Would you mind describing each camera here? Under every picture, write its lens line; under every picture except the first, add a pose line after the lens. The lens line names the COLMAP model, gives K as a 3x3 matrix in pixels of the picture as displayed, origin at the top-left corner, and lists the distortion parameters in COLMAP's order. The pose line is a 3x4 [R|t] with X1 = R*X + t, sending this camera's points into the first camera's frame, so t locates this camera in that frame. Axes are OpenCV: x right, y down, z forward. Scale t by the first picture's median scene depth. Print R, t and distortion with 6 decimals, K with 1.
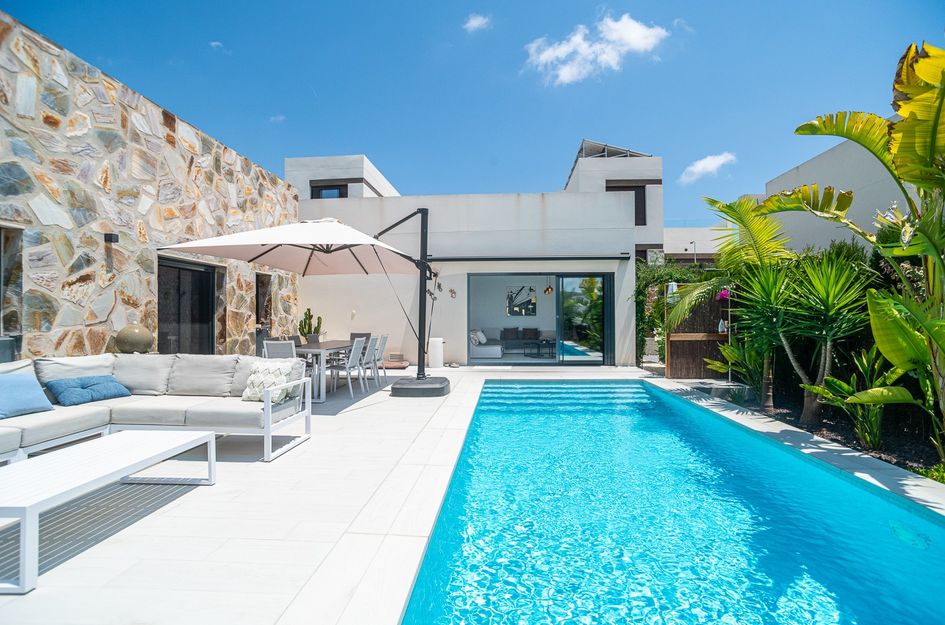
lens RADIAL K [[473.8, 0, 478.4], [0, 473.8, 309.1], [0, 0, 1]] dist [-0.069648, 0.040021]
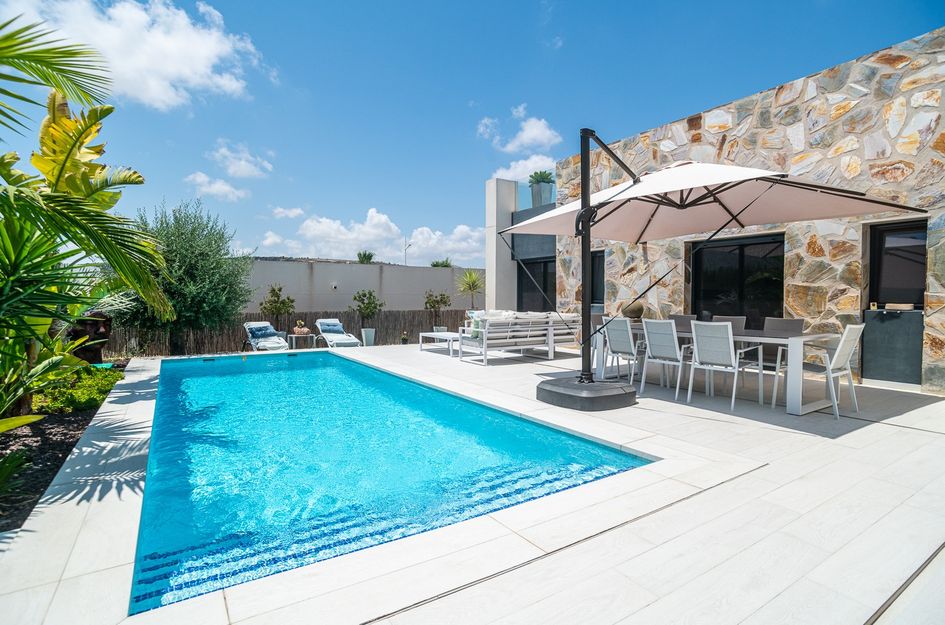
lens RADIAL K [[460.8, 0, 456.5], [0, 460.8, 309.5], [0, 0, 1]] dist [-0.062038, 0.033947]
pose [[-0.813499, 0.016311, -0.581337, 0.500162], [0.010824, 0.999858, 0.012908, 0.037910], [0.581465, 0.004209, -0.813560, 1.664644]]
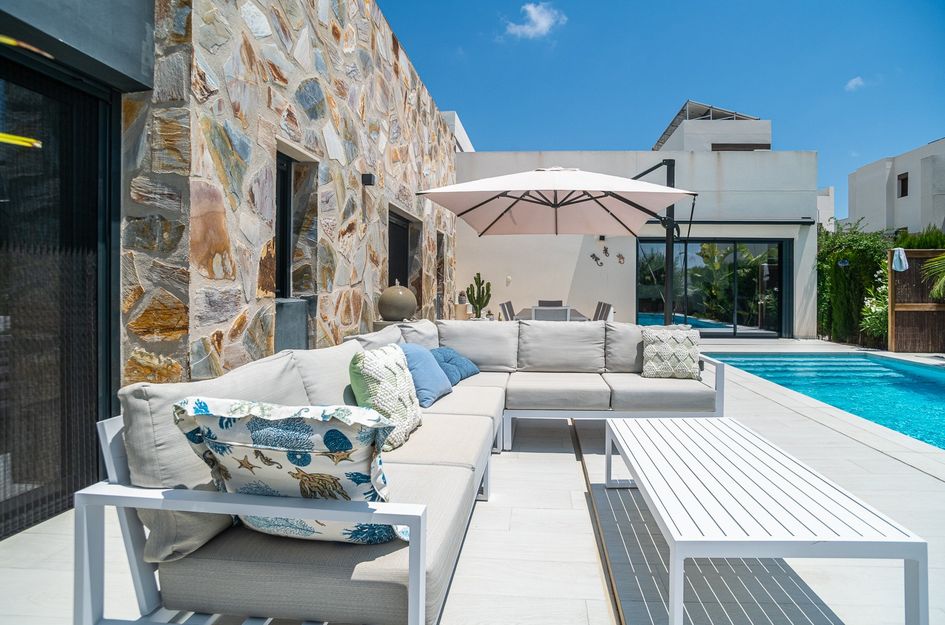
lens RADIAL K [[490.0, 0, 511.8], [0, 490.0, 288.6], [0, 0, 1]] dist [-0.078295, 0.040065]
pose [[0.999671, 0.008047, 0.024354, -0.504182], [-0.008394, 0.999864, 0.014194, 0.022217], [-0.024236, -0.014393, 0.999603, 0.114943]]
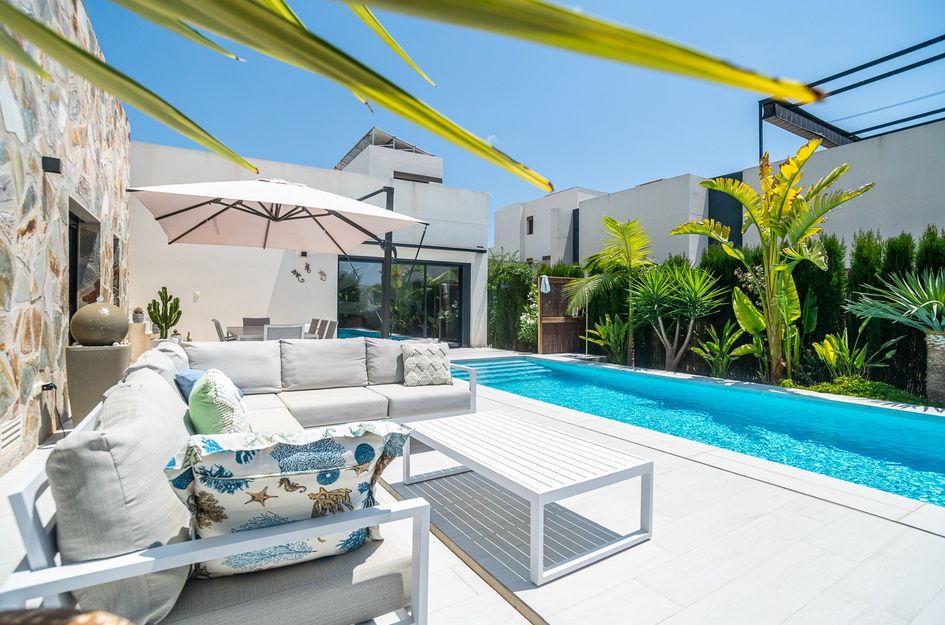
lens RADIAL K [[483.5, 0, 490.0], [0, 483.5, 308.7], [0, 0, 1]] dist [-0.087850, 0.040863]
pose [[0.796155, 0.006956, 0.605053, -0.628869], [-0.019837, 0.999696, 0.014610, 0.019795], [-0.604768, -0.023635, 0.796051, 0.112321]]
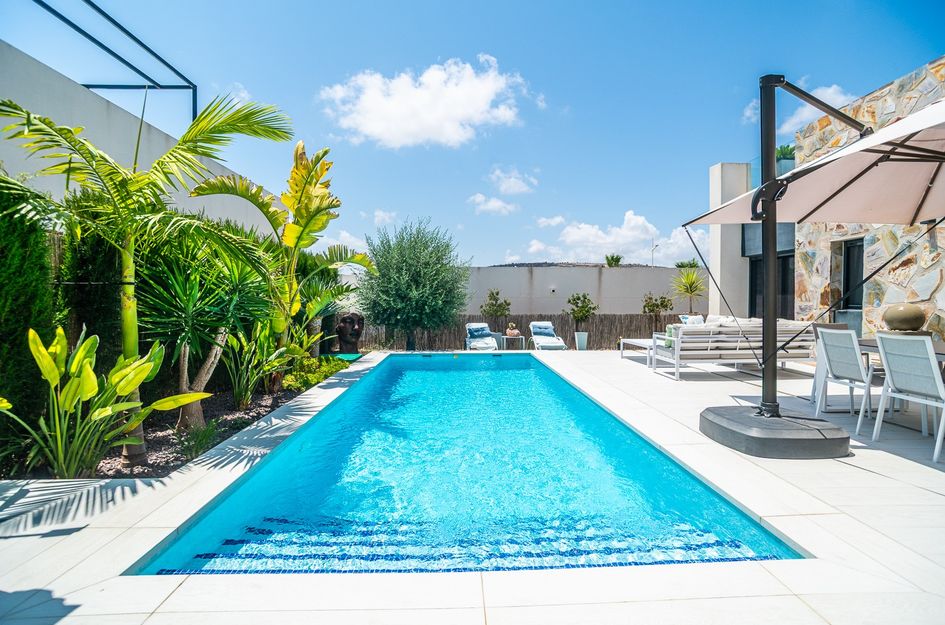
lens RADIAL K [[446.0, 0, 484.4], [0, 446.0, 309.3], [0, 0, 1]] dist [-0.087682, 0.048594]
pose [[-0.993057, 0.006638, -0.117449, 0.282801], [0.006220, 0.999973, 0.003926, 0.034492], [0.117472, 0.003168, -0.993071, 1.659972]]
